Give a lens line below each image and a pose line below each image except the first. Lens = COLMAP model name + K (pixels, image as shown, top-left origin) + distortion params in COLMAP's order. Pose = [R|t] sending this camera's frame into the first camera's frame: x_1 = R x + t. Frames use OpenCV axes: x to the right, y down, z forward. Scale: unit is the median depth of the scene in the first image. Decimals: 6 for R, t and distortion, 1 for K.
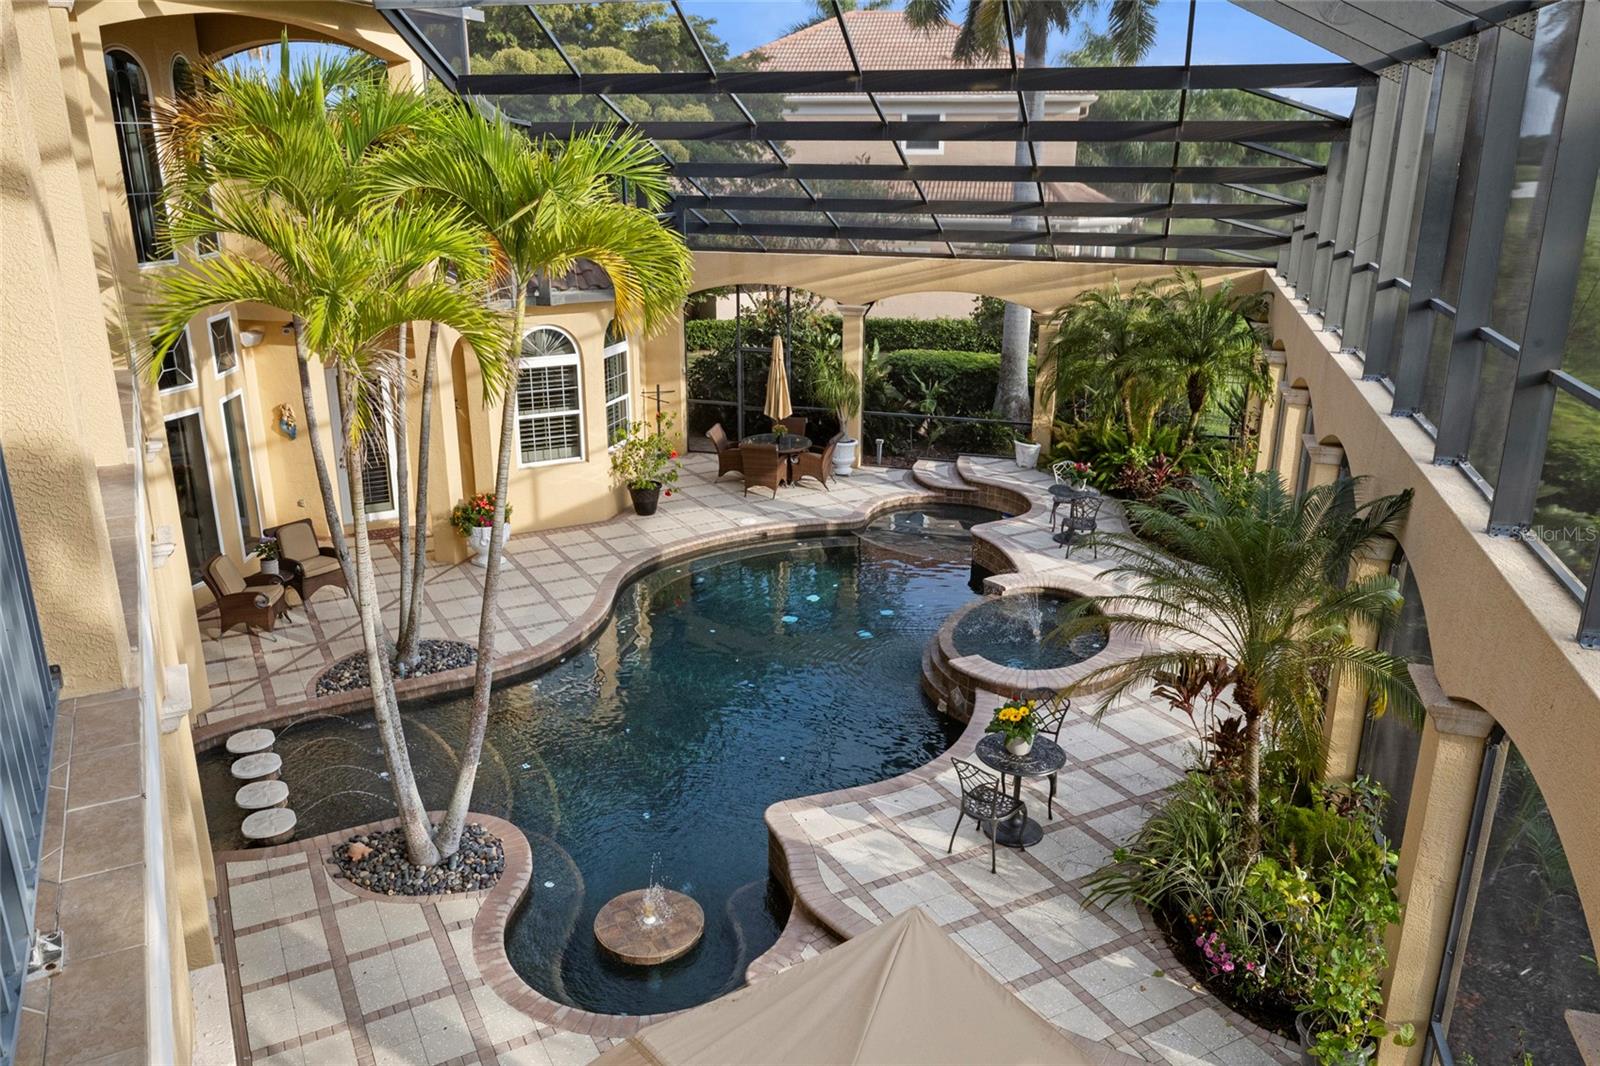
lens RADIAL K [[1182.9, 0, 800.0], [0, 1182.9, 533.0], [0, 0, 1]] dist [-0.001223, -0.000117]
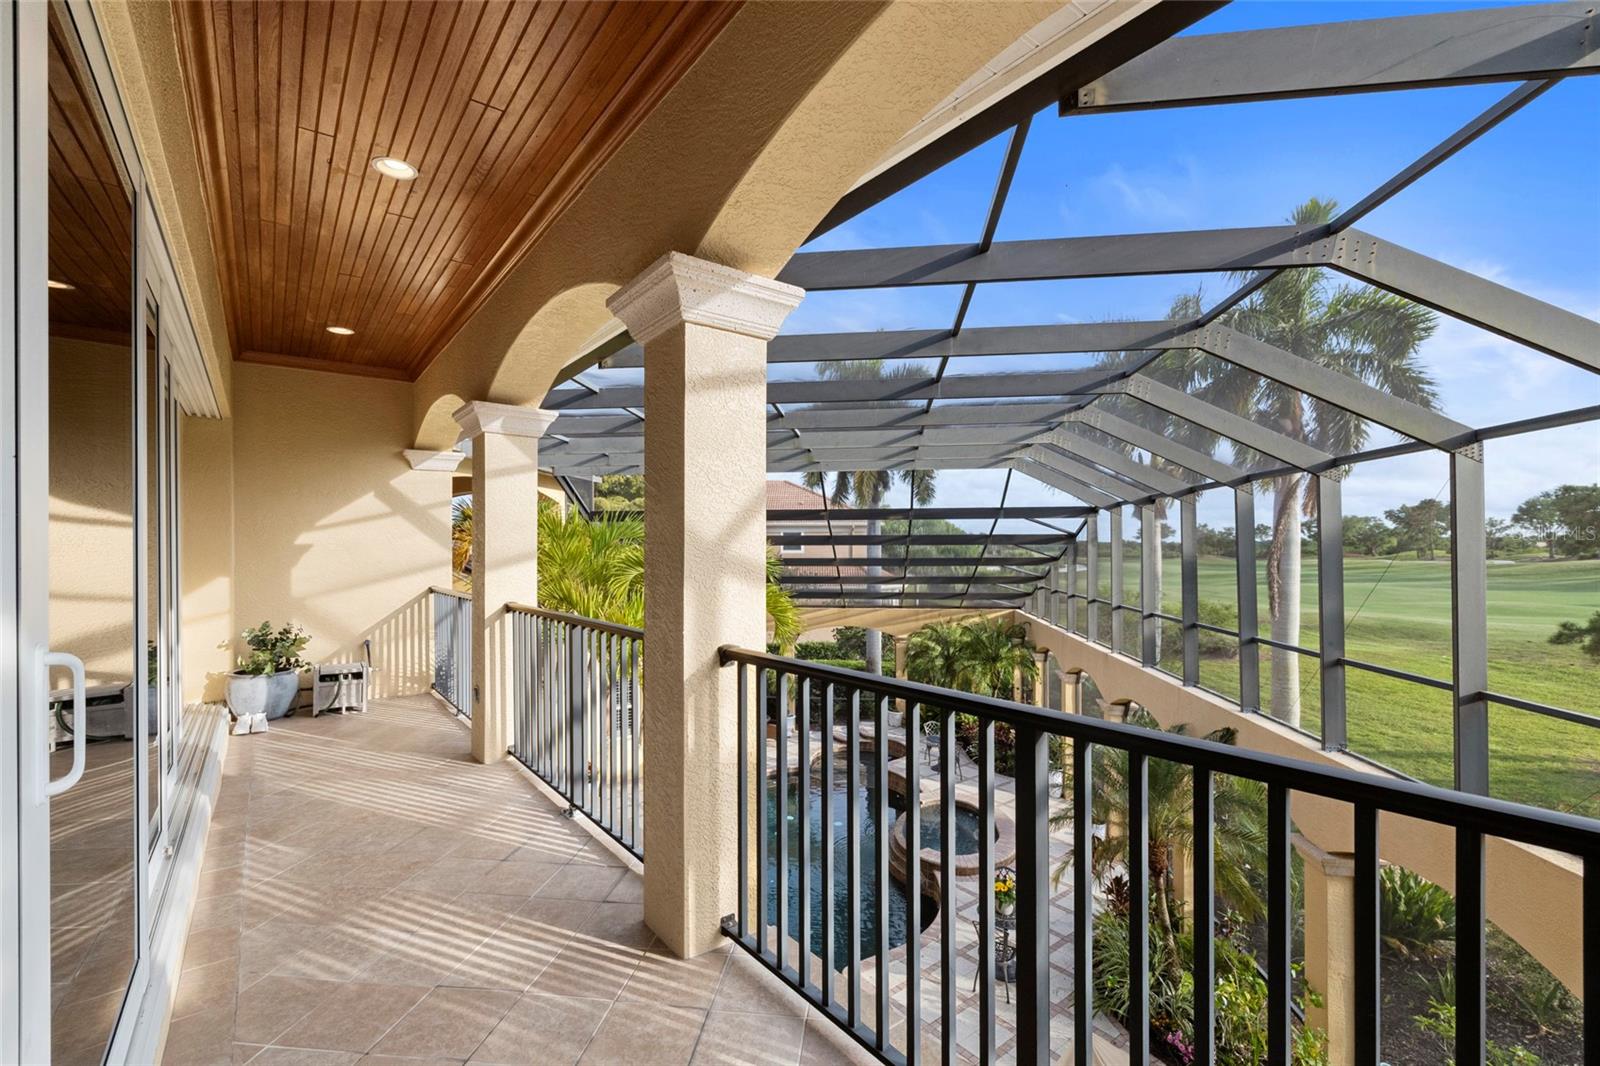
lens RADIAL K [[677.1, 0, 792.7], [0, 677.1, 551.4], [0, 0, 1]] dist [-0.000877, 0.000308]
pose [[0.986173, -0.008198, 0.165517, -0.115001], [0.058622, 0.951456, -0.302150, -0.007497], [-0.155005, 0.307675, 0.938781, 0.021766]]
